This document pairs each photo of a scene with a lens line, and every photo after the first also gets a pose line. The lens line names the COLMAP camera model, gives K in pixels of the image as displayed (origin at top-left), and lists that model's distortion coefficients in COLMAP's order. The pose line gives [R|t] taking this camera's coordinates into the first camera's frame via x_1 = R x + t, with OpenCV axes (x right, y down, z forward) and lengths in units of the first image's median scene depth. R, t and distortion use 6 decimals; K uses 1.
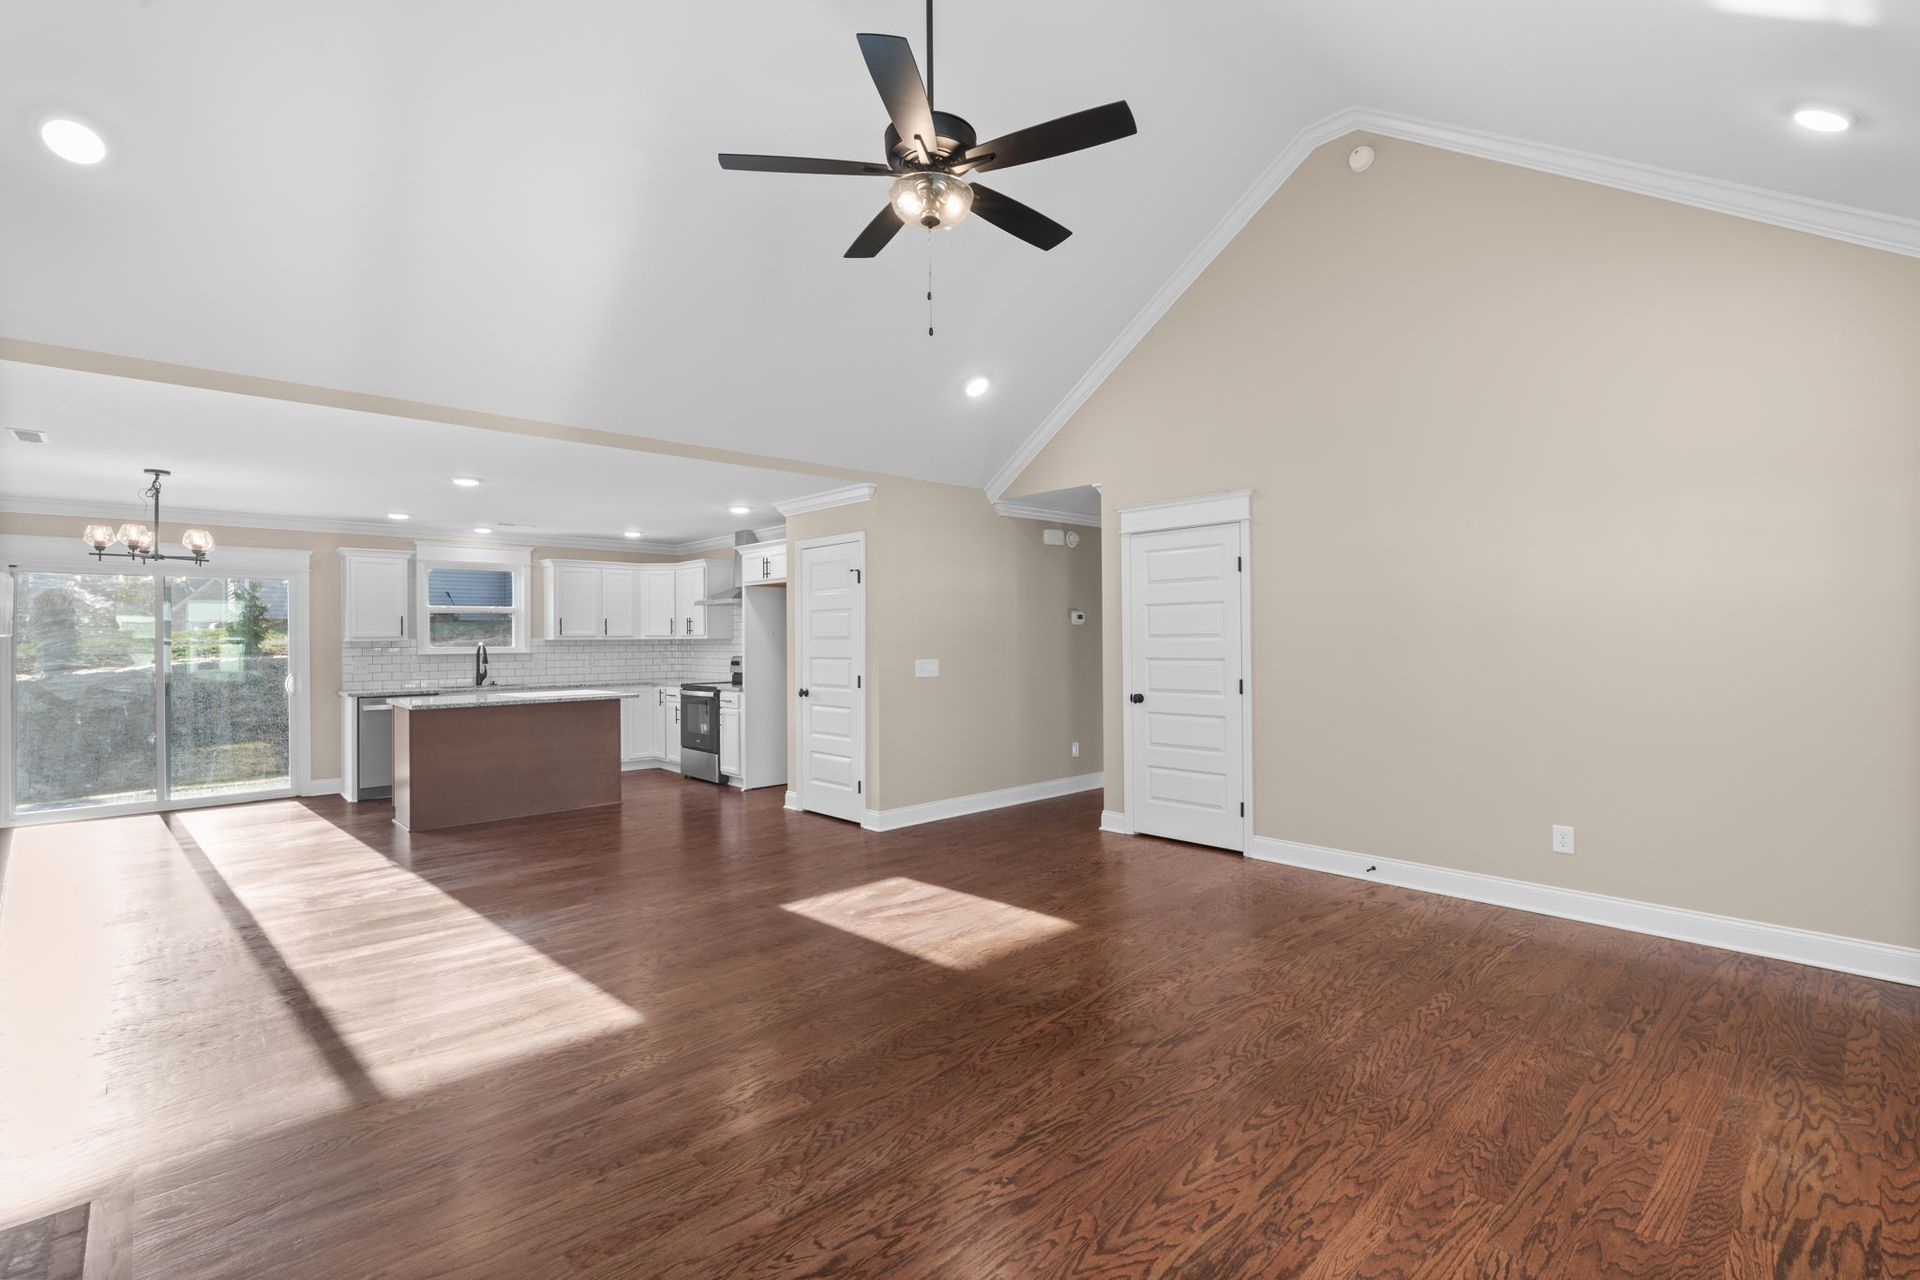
lens RADIAL K [[868.2, 0, 963.3], [0, 868.2, 635.3], [0, 0, 1]] dist [-0.011172, 0.004472]
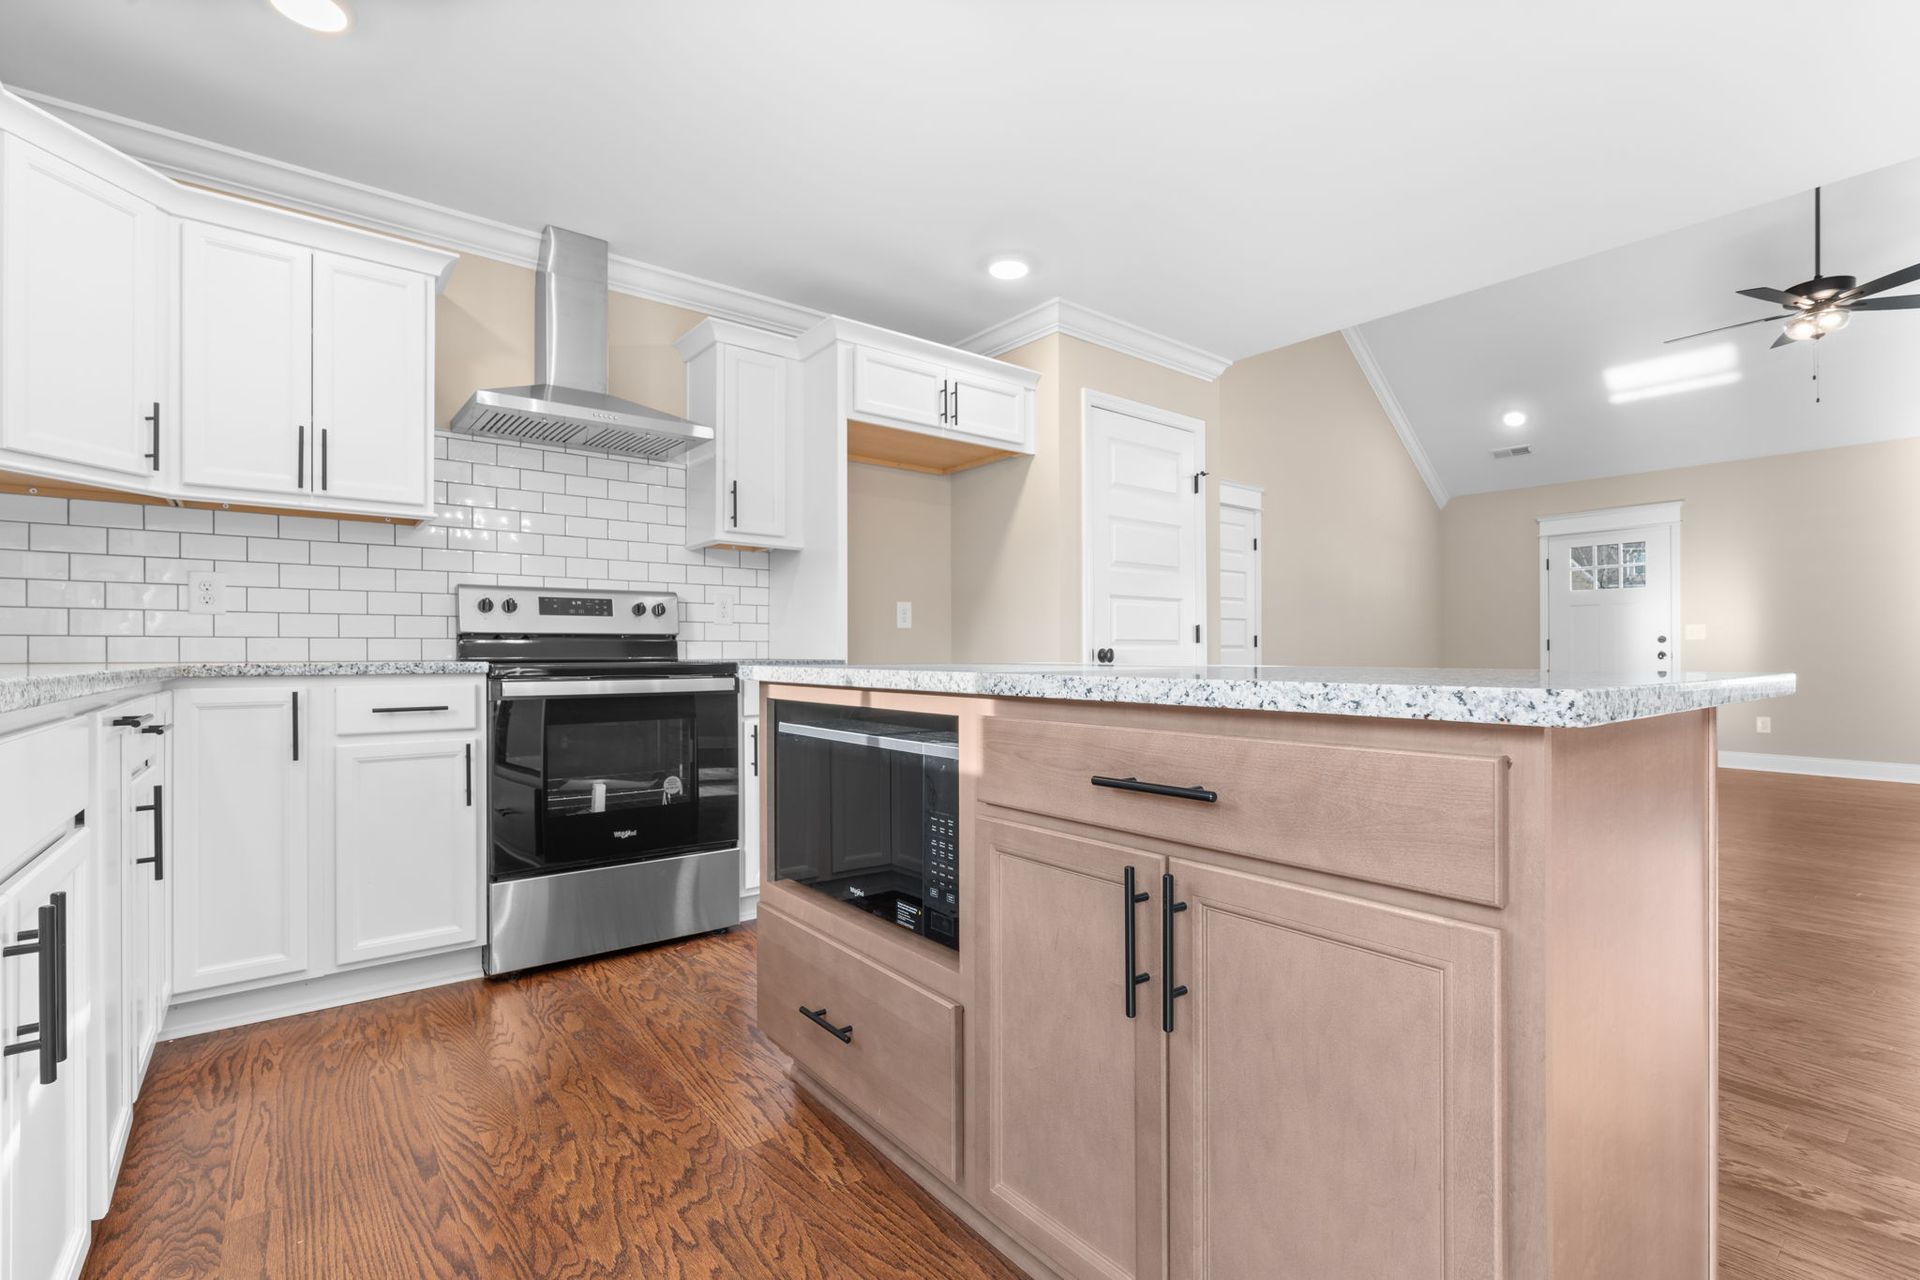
lens RADIAL K [[868.2, 0, 969.4], [0, 868.2, 649.9], [0, 0, 1]] dist [-0.011172, 0.004472]
pose [[0.071913, 0.012423, 0.997334, -0.772828], [-0.001939, 0.999922, -0.012316, 0.070161], [-0.997409, -0.001048, 0.071931, 1.058720]]
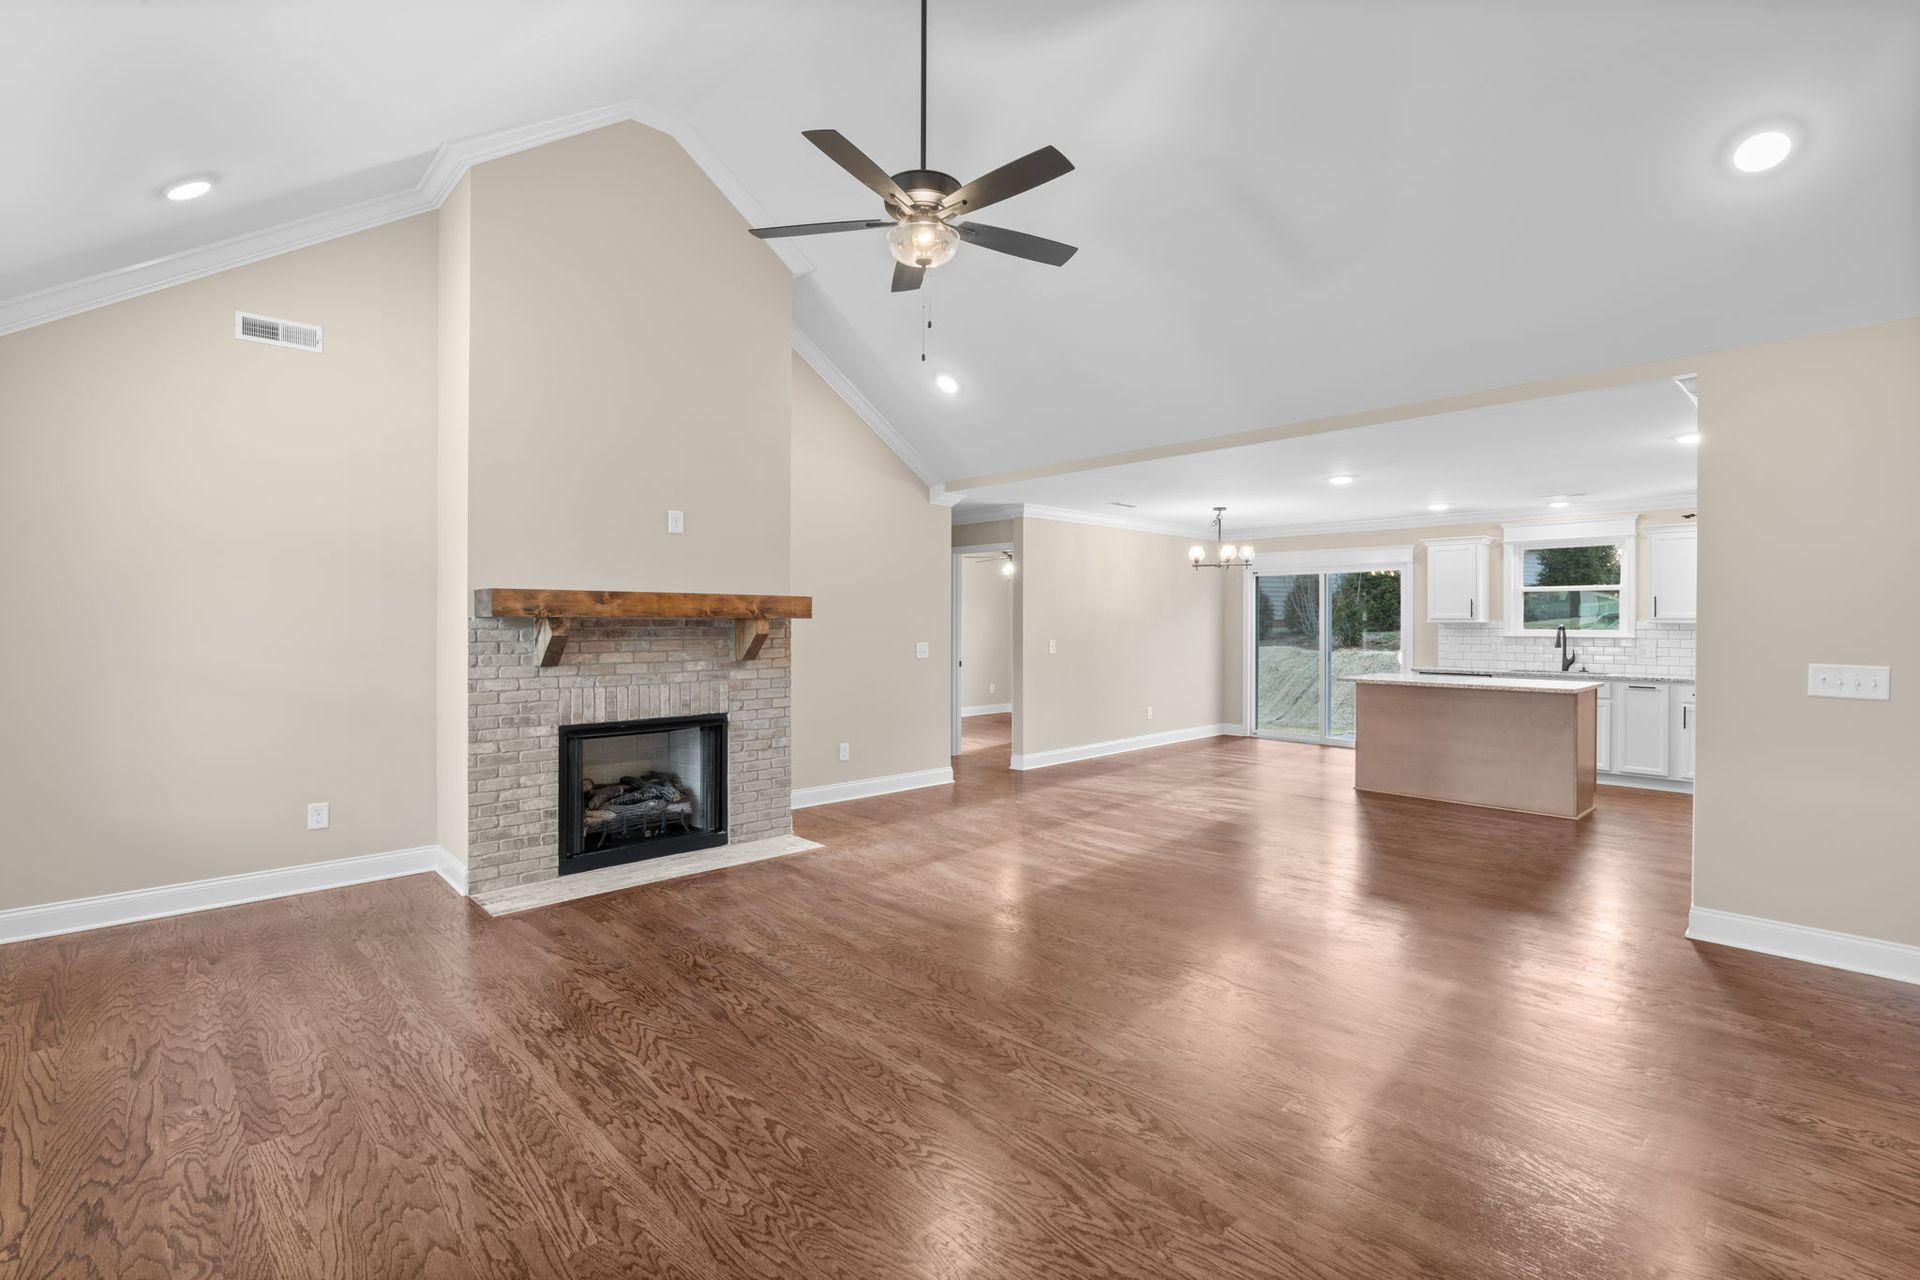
lens RADIAL K [[868.2, 0, 951.2], [0, 868.2, 622.7], [0, 0, 1]] dist [-0.011172, 0.004472]
pose [[-0.004005, 0.008400, -0.999957, 0.470539], [0.000262, 0.999965, 0.008399, -0.002513], [0.999992, -0.000229, -0.004007, 0.435369]]
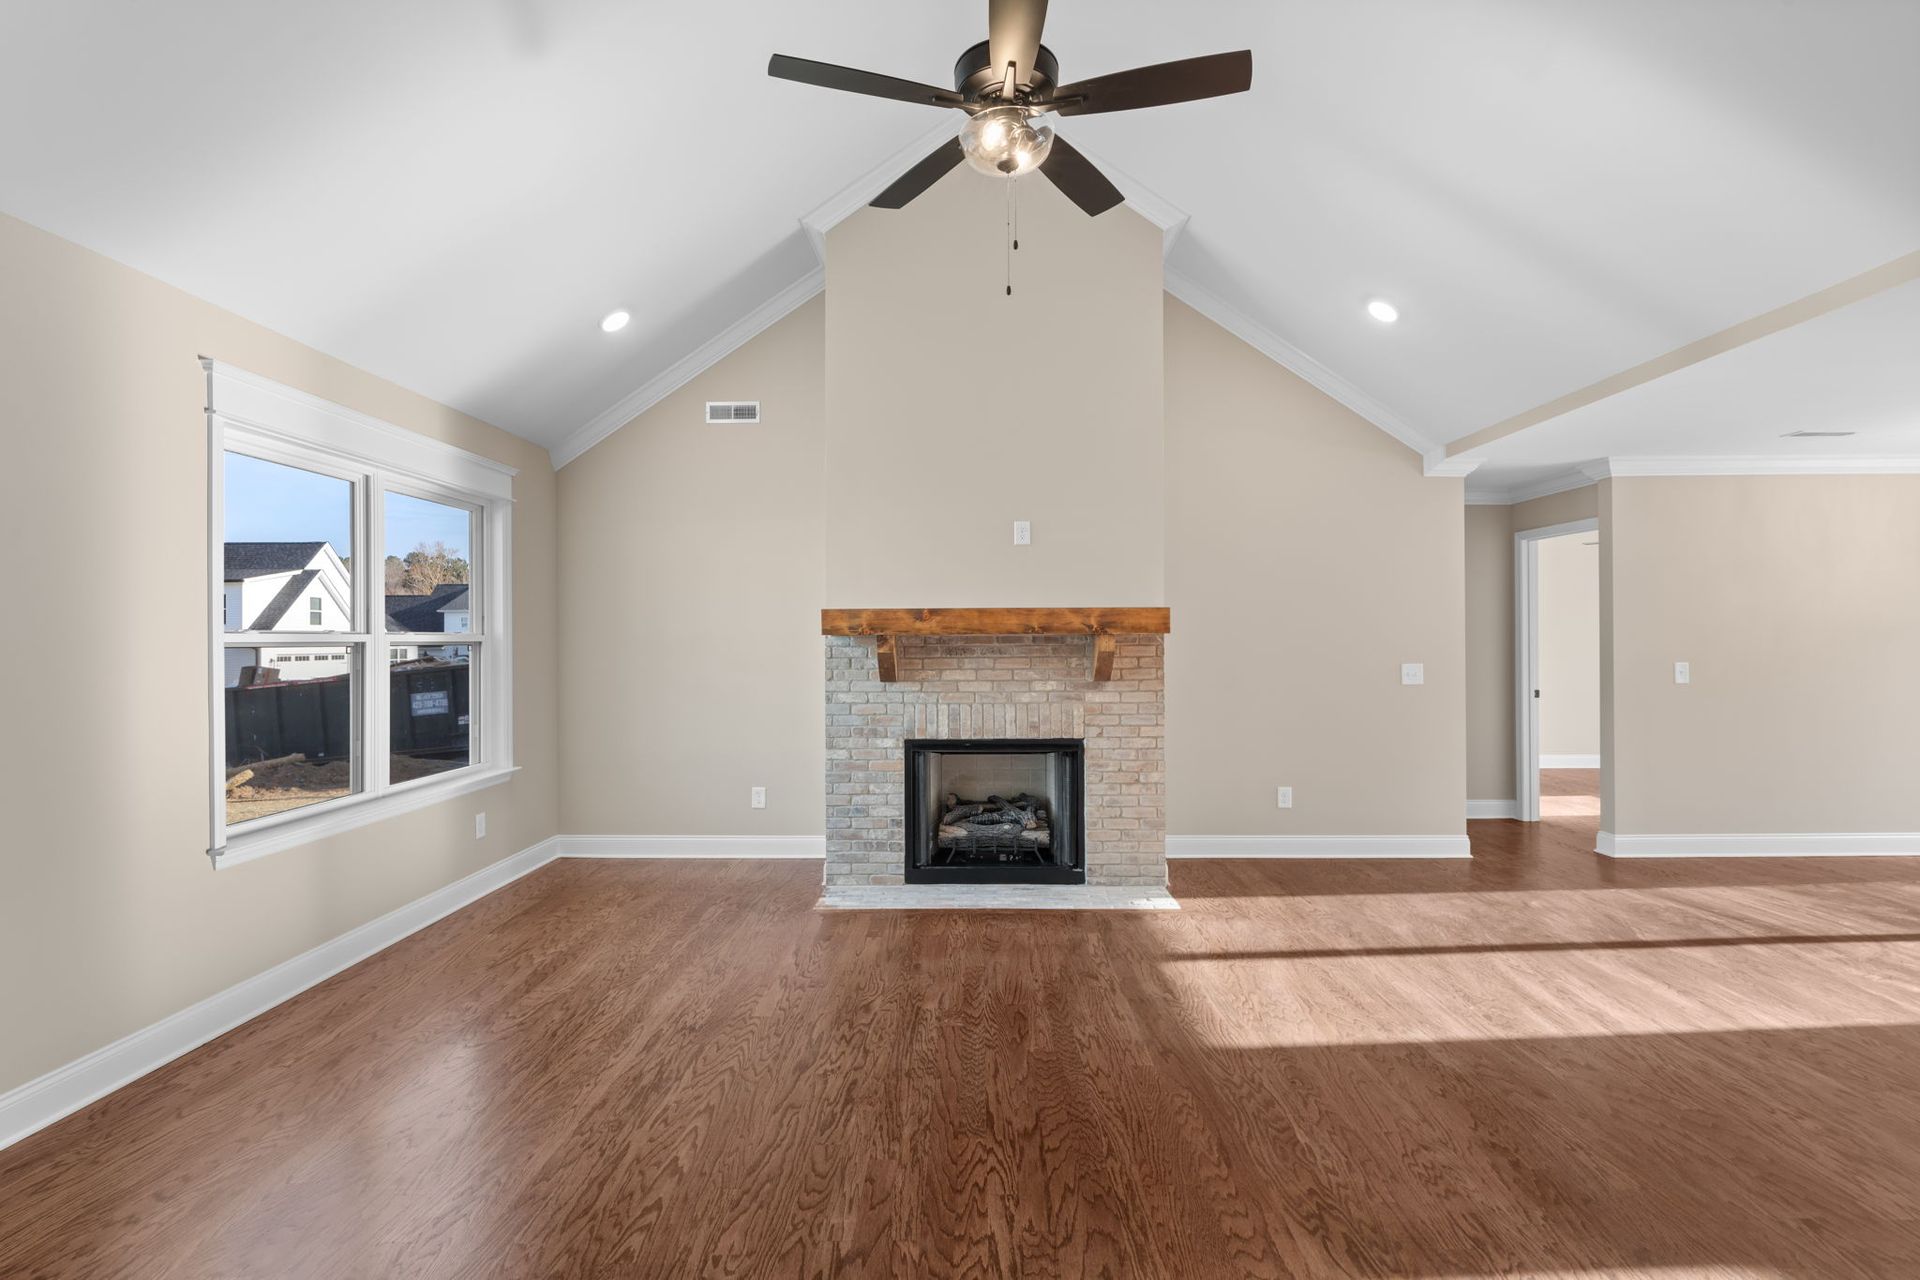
lens RADIAL K [[868.2, 0, 958.2], [0, 868.2, 636.9], [0, 0, 1]] dist [-0.011172, 0.004472]
pose [[-0.700882, 0.009825, -0.713210, 0.263326], [0.011850, 0.999928, 0.002129, -0.000635], [0.713179, -0.006959, -0.700947, 0.659482]]
